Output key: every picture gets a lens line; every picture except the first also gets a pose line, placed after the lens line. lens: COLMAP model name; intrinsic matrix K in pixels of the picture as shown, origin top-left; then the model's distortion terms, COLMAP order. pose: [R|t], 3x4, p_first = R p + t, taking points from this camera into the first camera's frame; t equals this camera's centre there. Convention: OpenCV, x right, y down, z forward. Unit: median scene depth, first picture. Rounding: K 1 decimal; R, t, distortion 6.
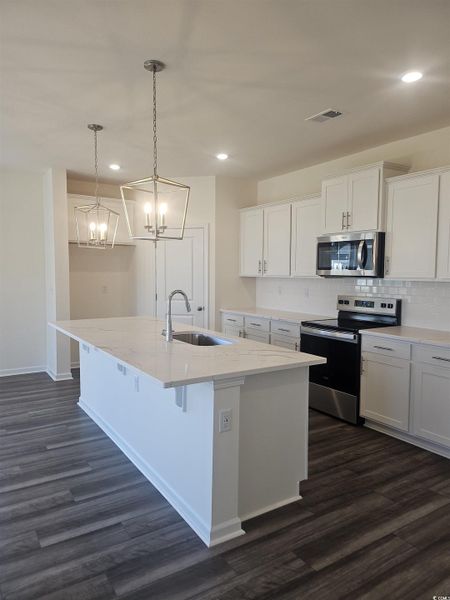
lens RADIAL K [[423.0, 0, 221.9], [0, 423.0, 295.5], [0, 0, 1]] dist [0.049202, -0.053107]
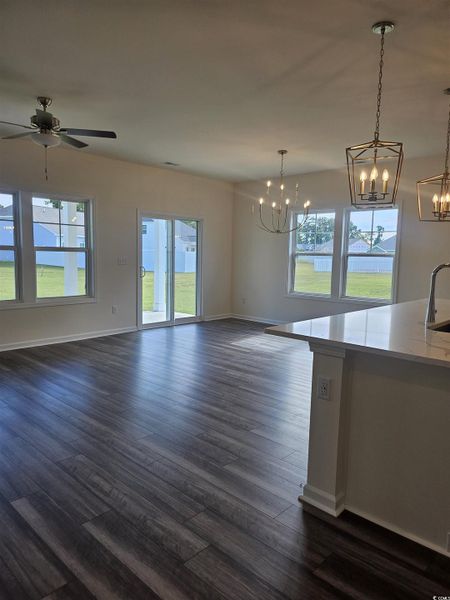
lens RADIAL K [[423.0, 0, 214.9], [0, 423.0, 287.9], [0, 0, 1]] dist [0.049202, -0.053107]
pose [[0.237902, 0.085448, -0.967523, 0.526779], [-0.079871, 0.994470, 0.068188, 0.011490], [0.968000, 0.061055, 0.243411, 0.303258]]
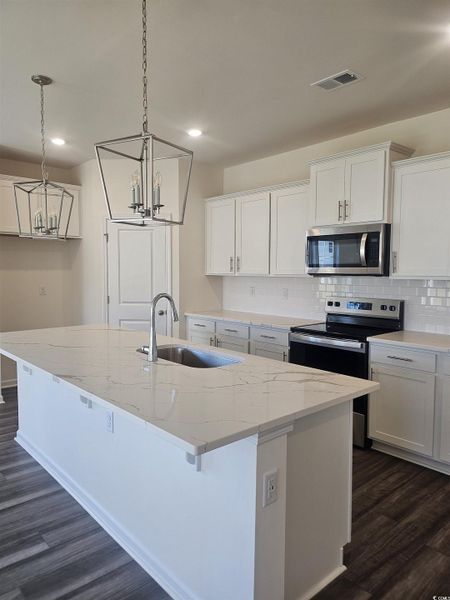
lens RADIAL K [[423.0, 0, 216.6], [0, 423.0, 291.1], [0, 0, 1]] dist [0.049202, -0.053107]
pose [[0.988415, -0.009284, 0.151490, -0.106664], [0.010438, 0.999922, -0.006824, -0.009359], [-0.151415, 0.008326, 0.988435, 0.201890]]
